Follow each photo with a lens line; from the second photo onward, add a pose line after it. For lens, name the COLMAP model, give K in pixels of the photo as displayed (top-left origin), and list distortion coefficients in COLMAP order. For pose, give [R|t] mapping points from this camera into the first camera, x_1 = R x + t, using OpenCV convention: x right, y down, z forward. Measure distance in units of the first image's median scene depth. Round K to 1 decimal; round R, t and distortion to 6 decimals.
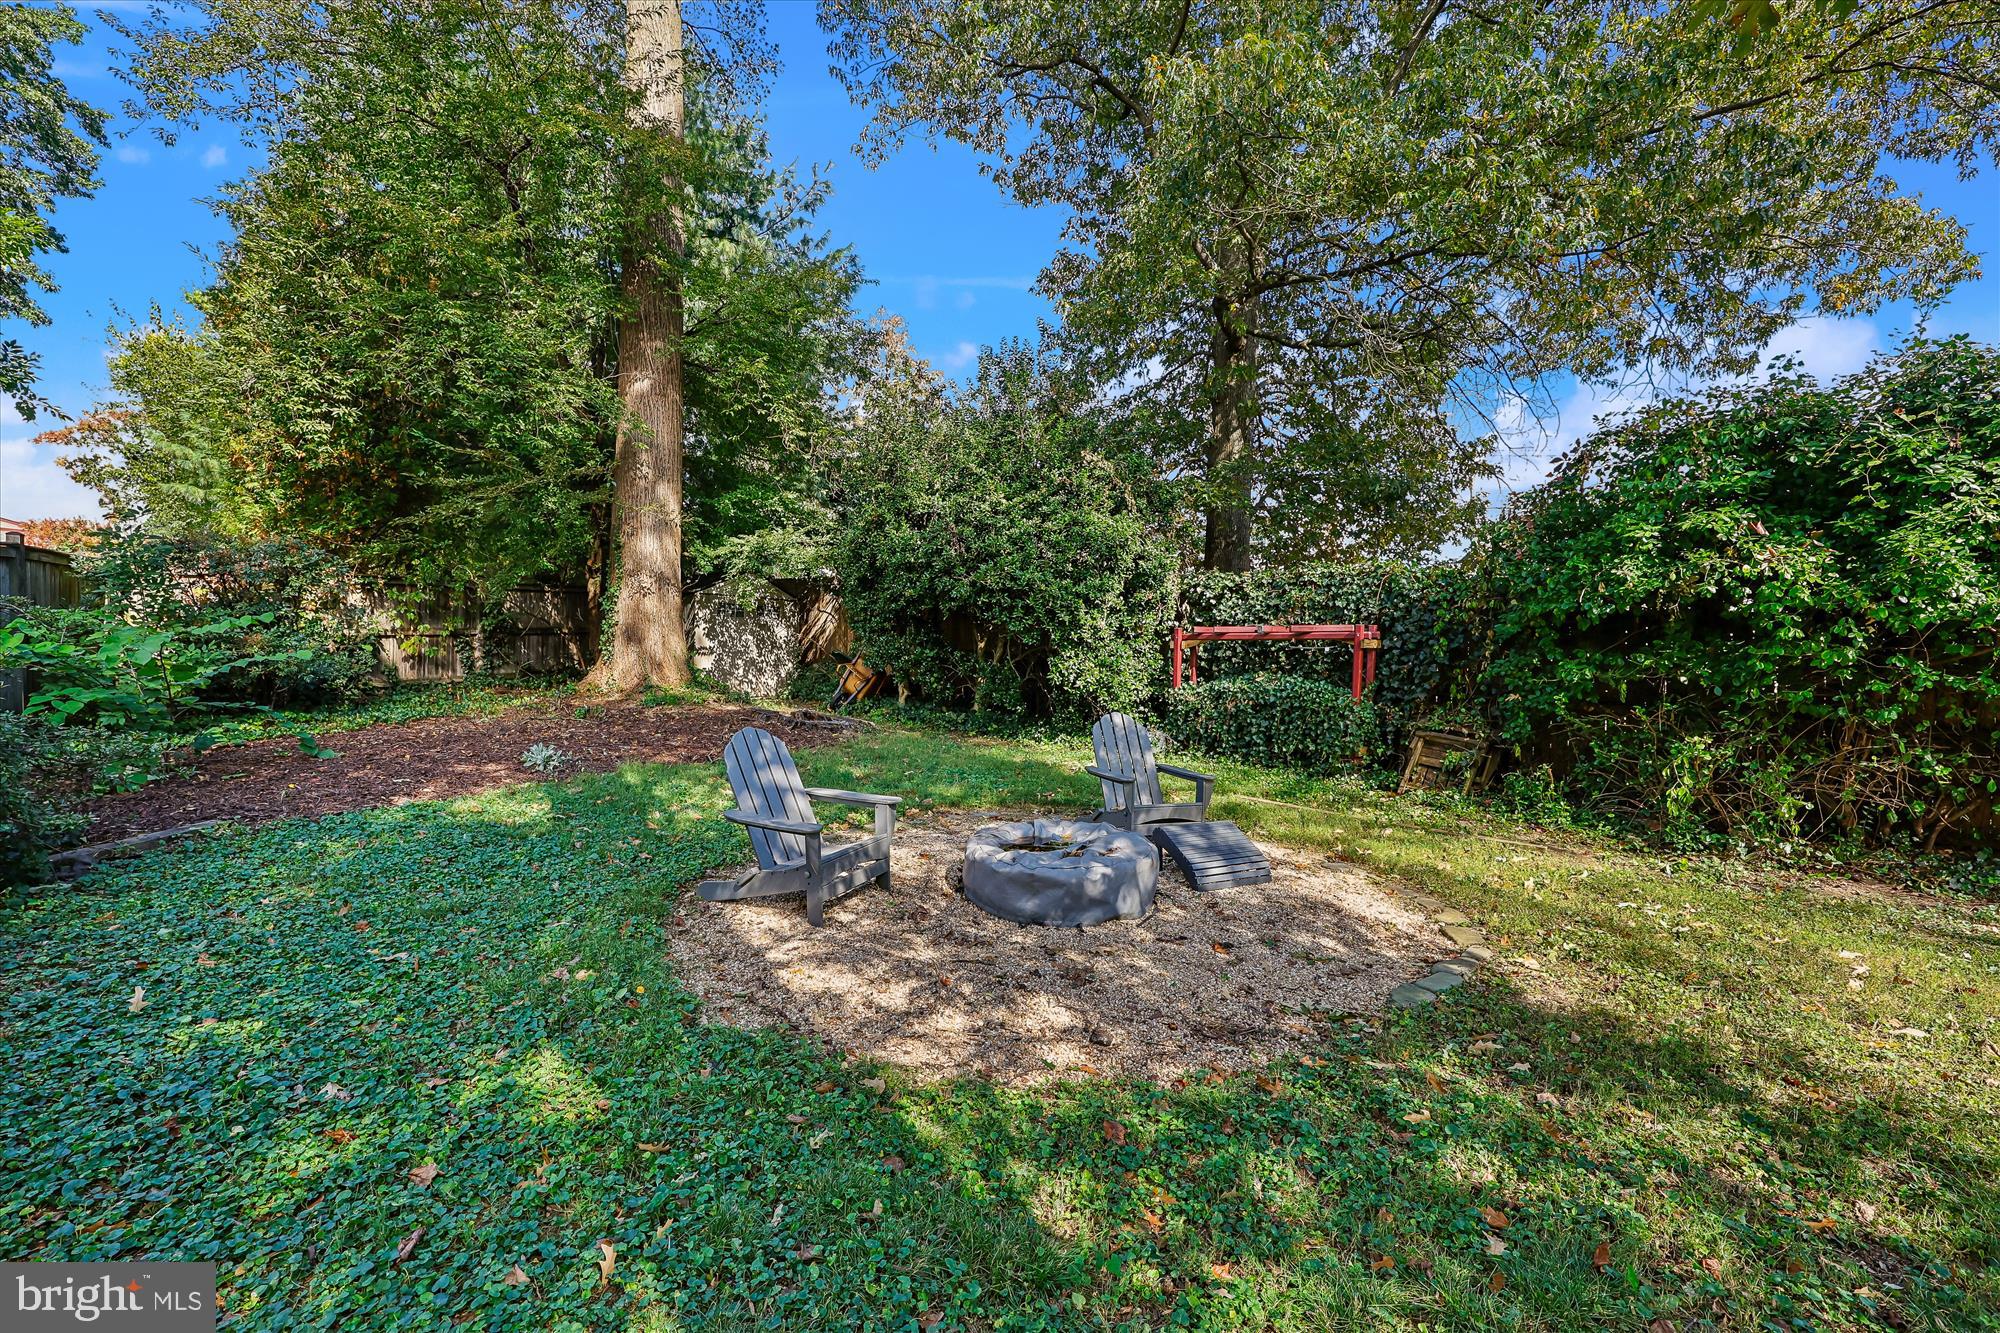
lens RADIAL K [[810.2, 0, 998.7], [0, 810.2, 662.8], [0, 0, 1]] dist [0.000135, 0.000631]
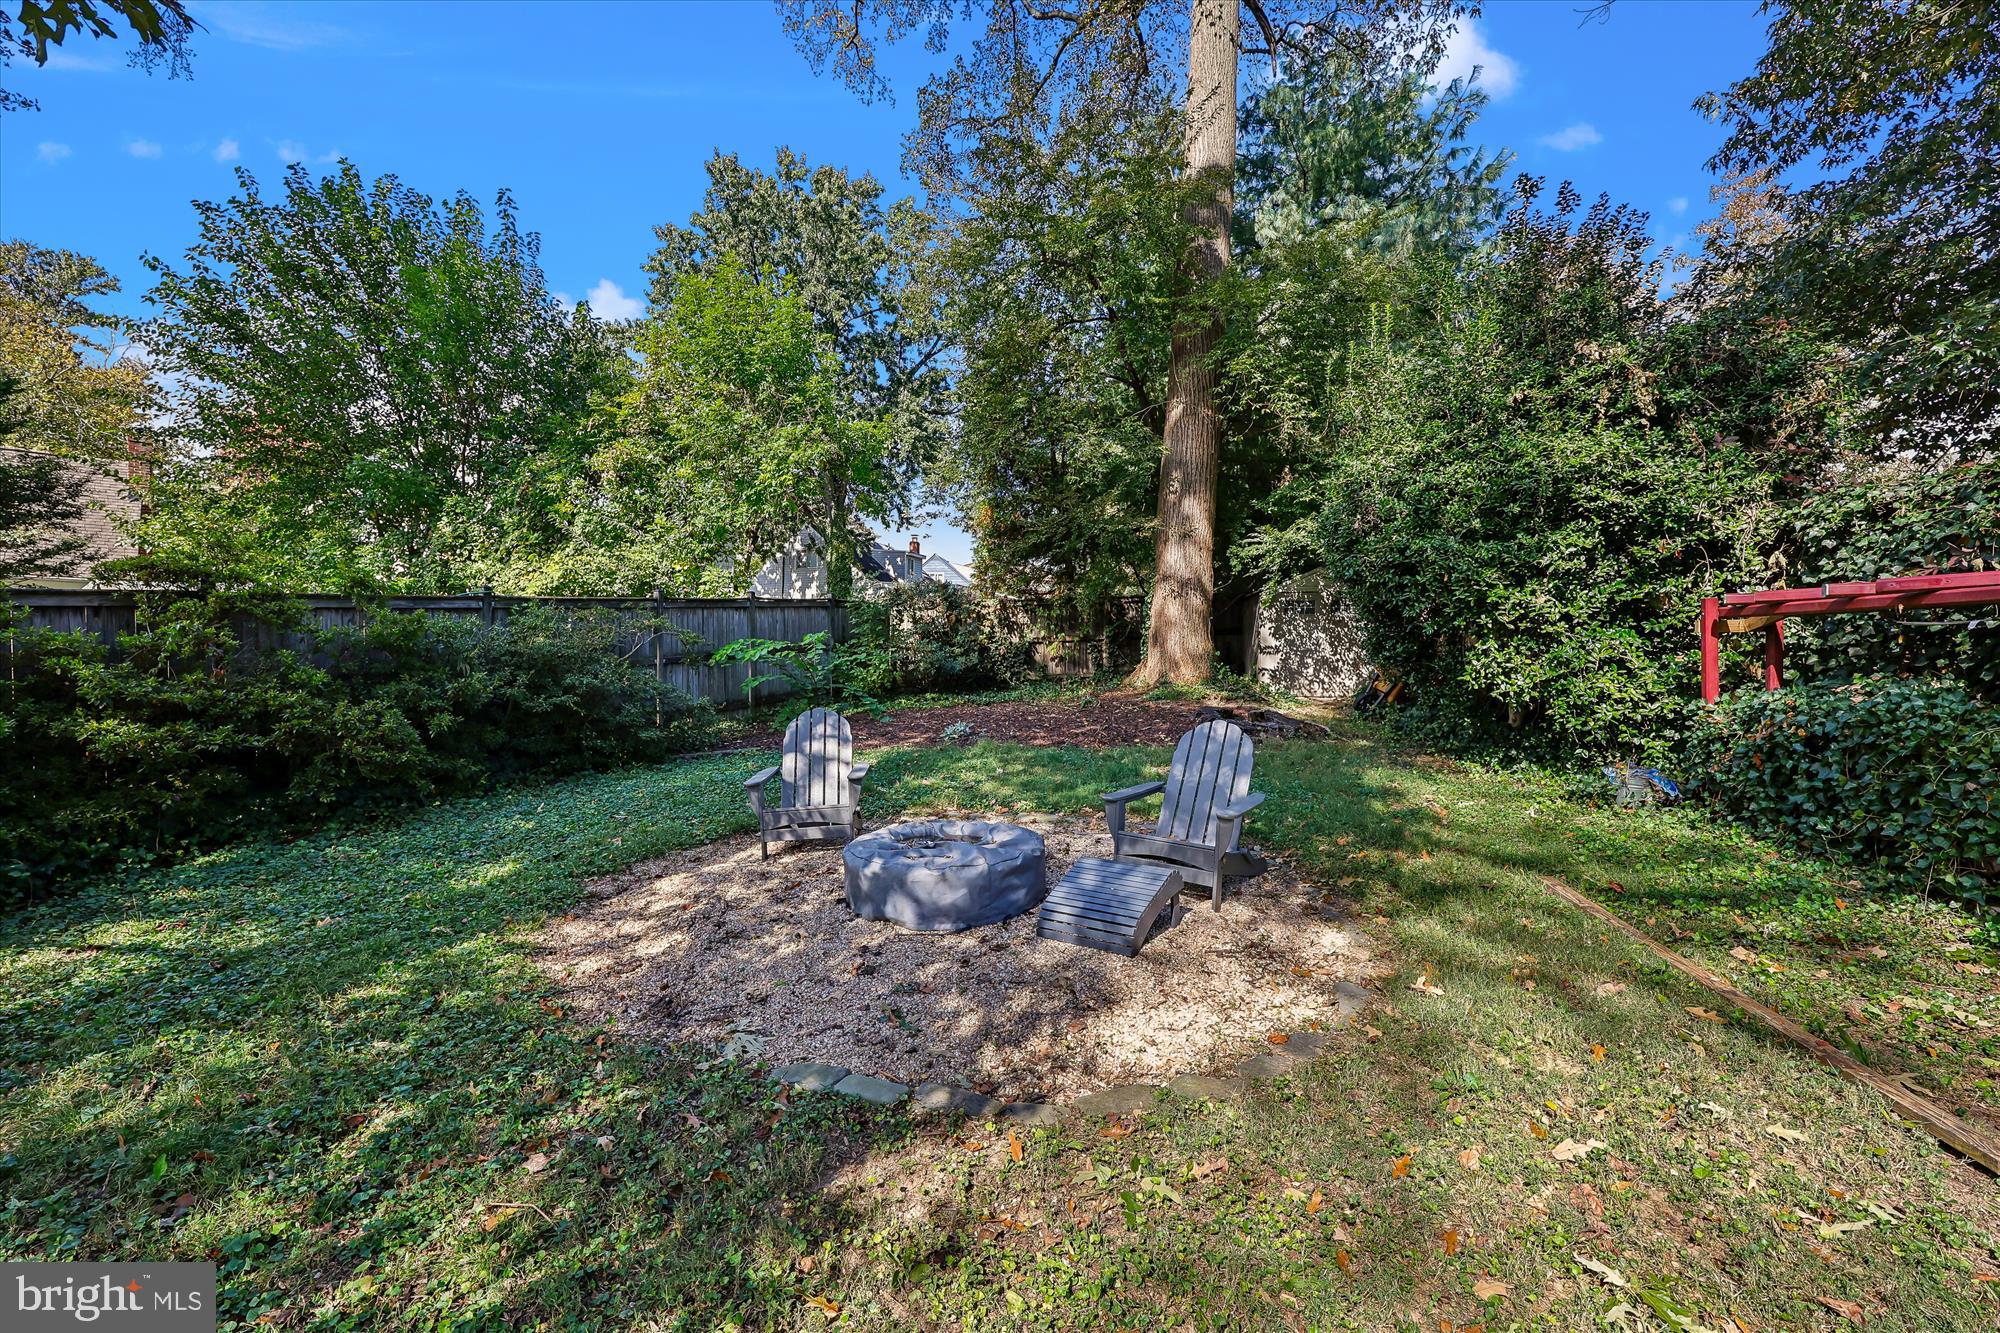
lens RADIAL K [[810.2, 0, 997.5], [0, 810.2, 667.1], [0, 0, 1]] dist [0.000135, 0.000631]
pose [[0.528700, 0.003062, -0.848803, 0.370673], [-0.000730, 0.999995, 0.003153, 0.004388], [0.848808, -0.001047, 0.528700, 0.213012]]
